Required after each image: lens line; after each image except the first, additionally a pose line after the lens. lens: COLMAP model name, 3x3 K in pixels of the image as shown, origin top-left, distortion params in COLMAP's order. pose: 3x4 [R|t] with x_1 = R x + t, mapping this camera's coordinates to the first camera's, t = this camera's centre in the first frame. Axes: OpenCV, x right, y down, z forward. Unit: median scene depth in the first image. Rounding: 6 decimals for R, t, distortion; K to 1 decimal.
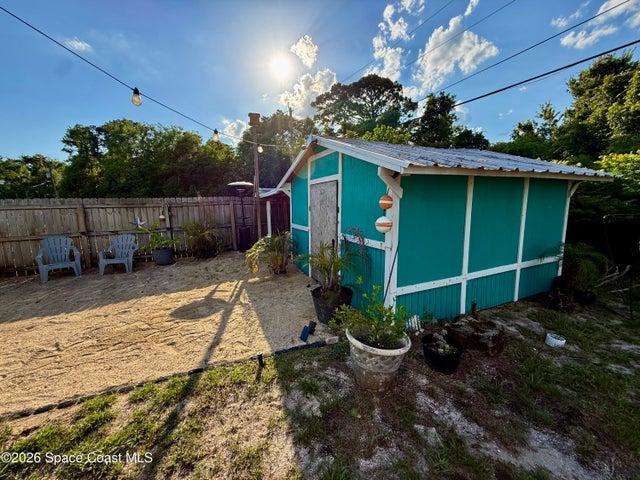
lens RADIAL K [[253.5, 0, 320.0], [0, 253.5, 240.0], [0, 0, 1]] dist [0.000722, -0.000109]
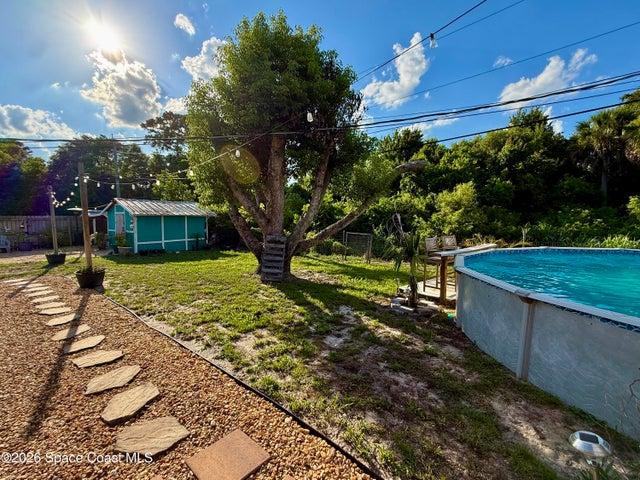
lens RADIAL K [[278.7, 0, 320.0], [0, 278.7, 240.0], [0, 0, 1]] dist [0.002023, 0.000331]
pose [[0.878015, -0.013833, 0.478432, 0.358736], [0.048116, 0.997070, -0.059473, 0.270395], [-0.476208, 0.075238, 0.876108, -2.093836]]
